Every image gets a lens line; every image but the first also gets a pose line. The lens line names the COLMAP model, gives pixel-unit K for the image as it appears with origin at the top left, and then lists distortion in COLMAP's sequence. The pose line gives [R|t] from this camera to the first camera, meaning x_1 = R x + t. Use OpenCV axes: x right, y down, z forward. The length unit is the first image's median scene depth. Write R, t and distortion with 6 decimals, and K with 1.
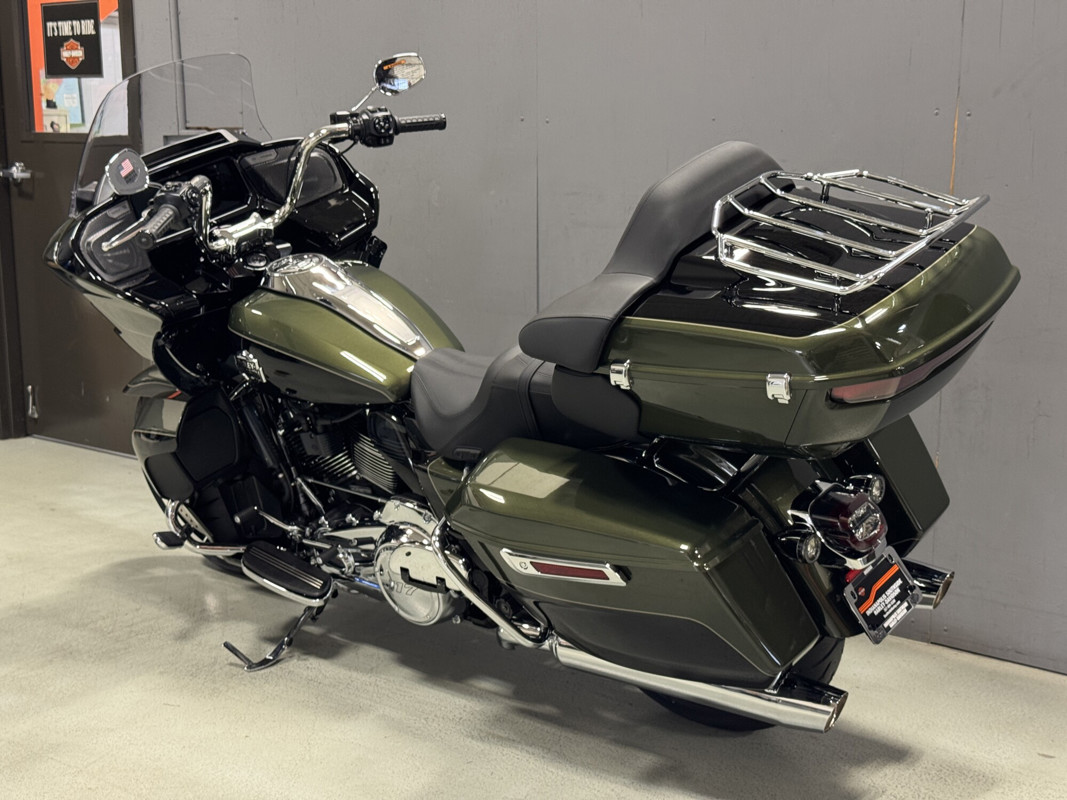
lens RADIAL K [[1489.4, 0, 530.0], [0, 1489.4, 399.0], [0, 0, 1]] dist [0.112657, 0.000000]
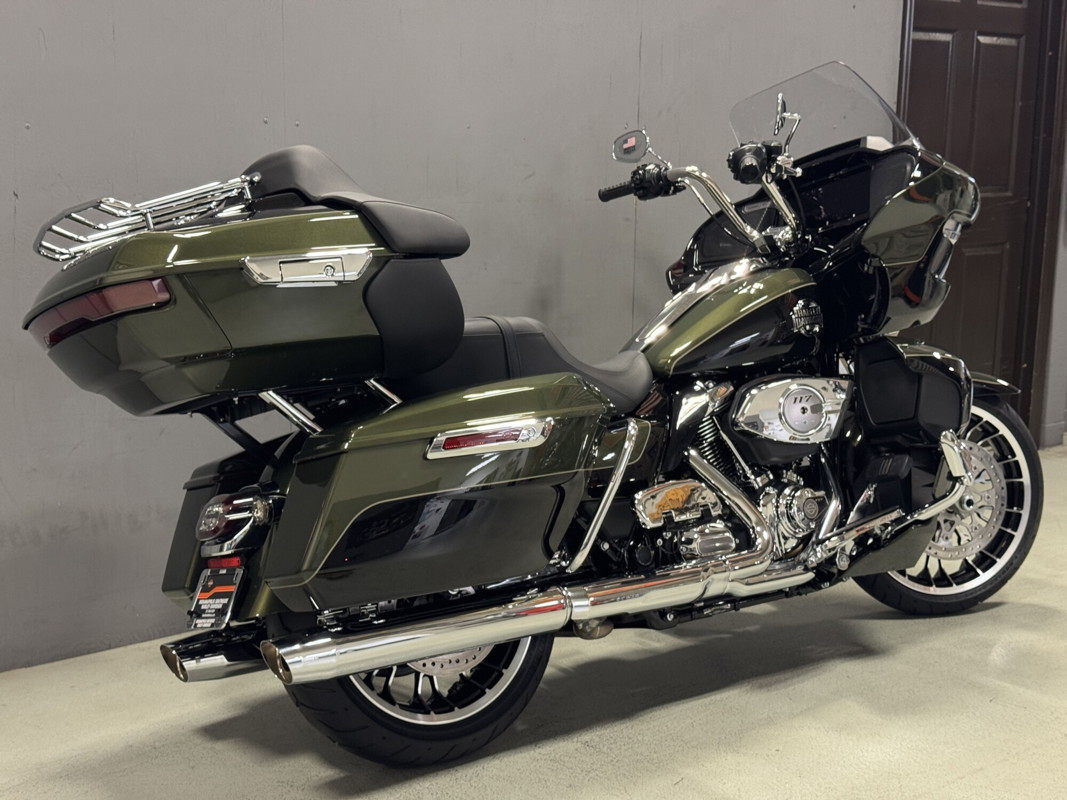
lens RADIAL K [[1489.4, 0, 533.7], [0, 1489.4, 400.1], [0, 0, 1]] dist [0.112657, 0.000000]
pose [[0.210802, -0.163297, 0.963793, -0.926499], [0.165621, 0.977660, 0.129422, -0.126370], [-0.963396, 0.132342, 0.233138, 0.729245]]
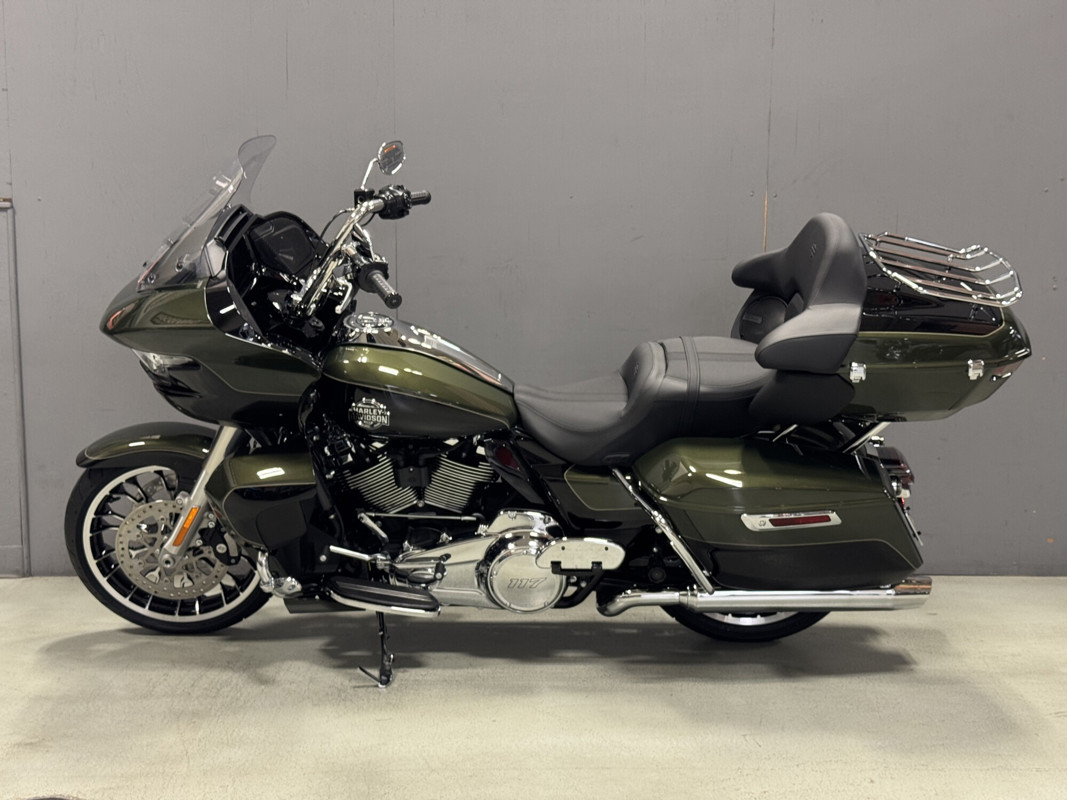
lens RADIAL K [[1489.4, 0, 531.8], [0, 1489.4, 392.0], [0, 0, 1]] dist [0.112657, 0.000000]
pose [[0.768338, -0.076388, 0.635470, -0.720755], [0.109912, 0.993851, -0.013425, -0.008216], [-0.630537, 0.080161, 0.772009, 0.053263]]
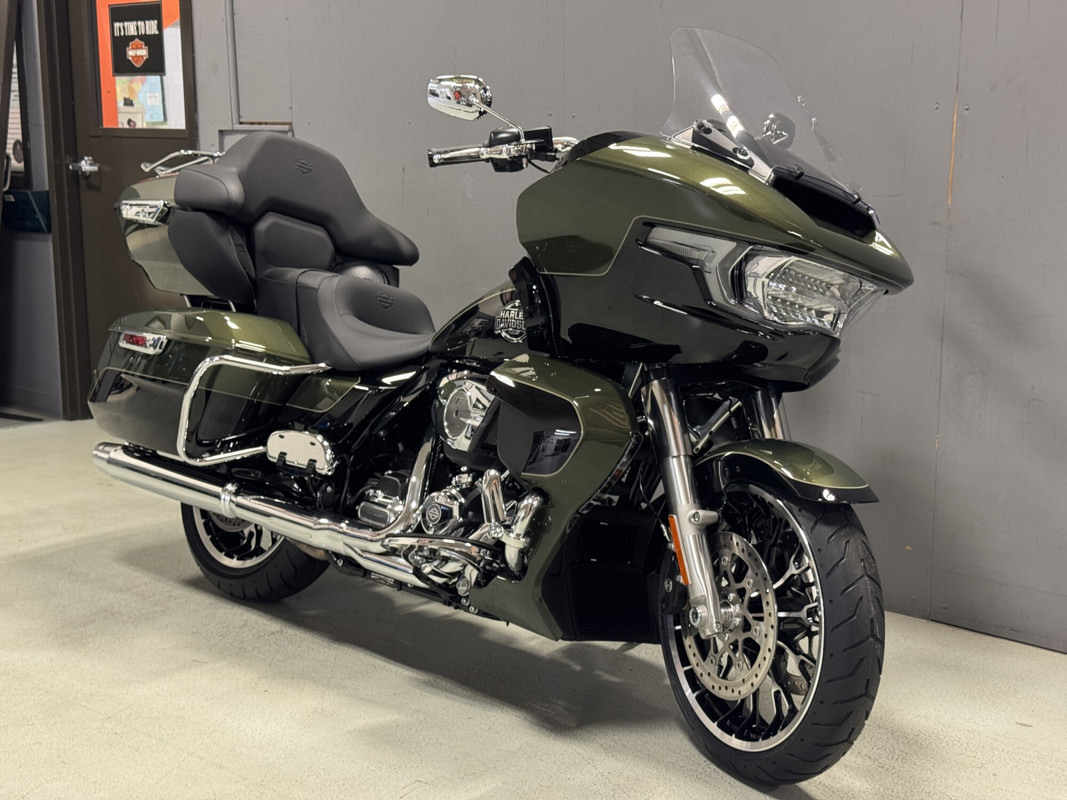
lens RADIAL K [[1489.4, 0, 539.6], [0, 1489.4, 392.4], [0, 0, 1]] dist [0.112657, 0.000000]
pose [[0.998607, 0.010892, -0.051623, 0.047308], [-0.011095, 0.999932, -0.003650, 0.011822], [0.051580, 0.004217, 0.998660, -0.043802]]
